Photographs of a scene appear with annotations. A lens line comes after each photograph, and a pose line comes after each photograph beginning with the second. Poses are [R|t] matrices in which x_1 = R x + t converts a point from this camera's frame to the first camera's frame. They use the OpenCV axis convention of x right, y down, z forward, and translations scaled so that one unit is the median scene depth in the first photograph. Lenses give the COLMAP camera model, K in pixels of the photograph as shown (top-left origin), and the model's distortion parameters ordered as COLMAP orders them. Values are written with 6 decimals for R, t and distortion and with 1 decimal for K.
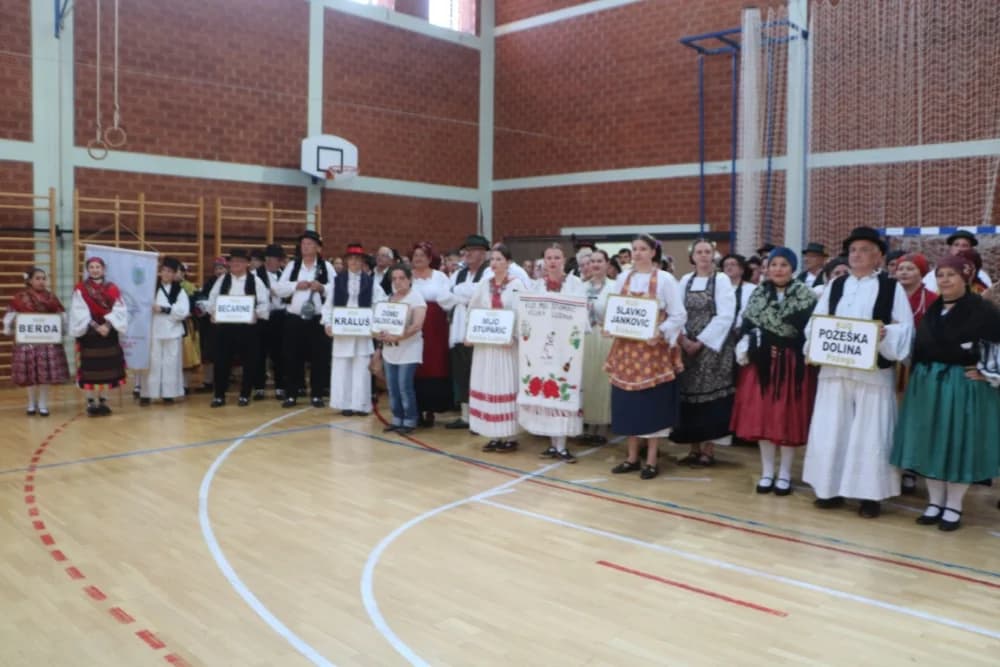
lens RADIAL K [[851.8, 0, 500.0], [0, 851.8, 333.5], [0, 0, 1]] dist [-0.195188, 0.191361]
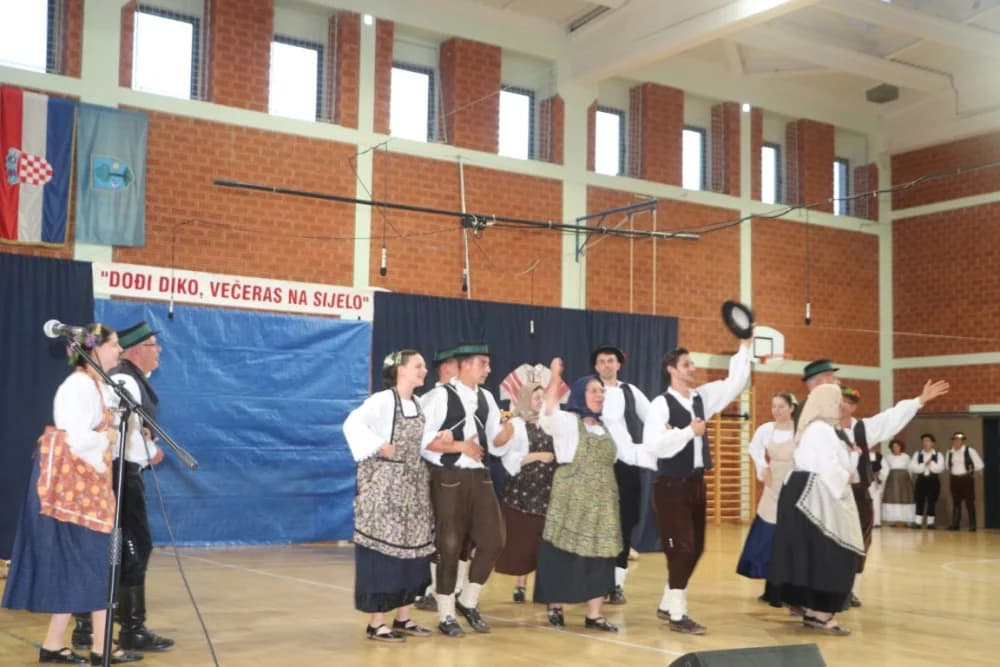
lens RADIAL K [[1309.7, 0, 500.0], [0, 1309.7, 333.5], [0, 0, 1]] dist [-0.006476, 0.388104]
pose [[0.978075, -0.016426, -0.207603, -0.228371], [-0.018126, 0.986386, -0.163445, 0.095813], [0.207462, 0.163624, 0.964462, -1.033431]]
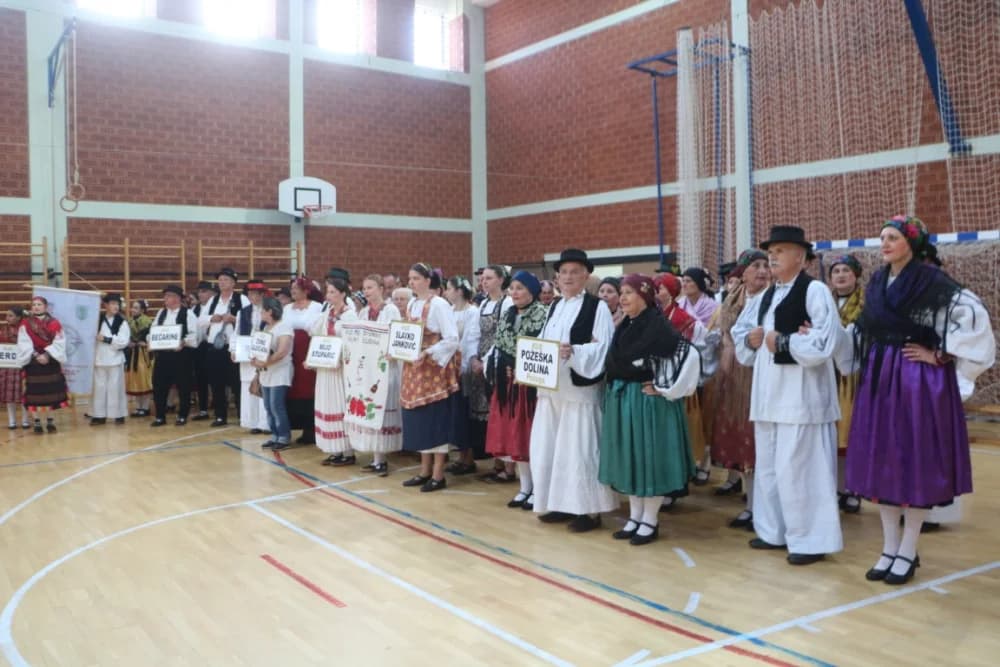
lens RADIAL K [[851.8, 0, 500.0], [0, 851.8, 333.5], [0, 0, 1]] dist [-0.195188, 0.191361]
pose [[0.987377, -0.021468, -0.156929, 0.261689], [0.016895, 0.999394, -0.030419, 0.003559], [0.157487, 0.027384, 0.987141, -0.031410]]
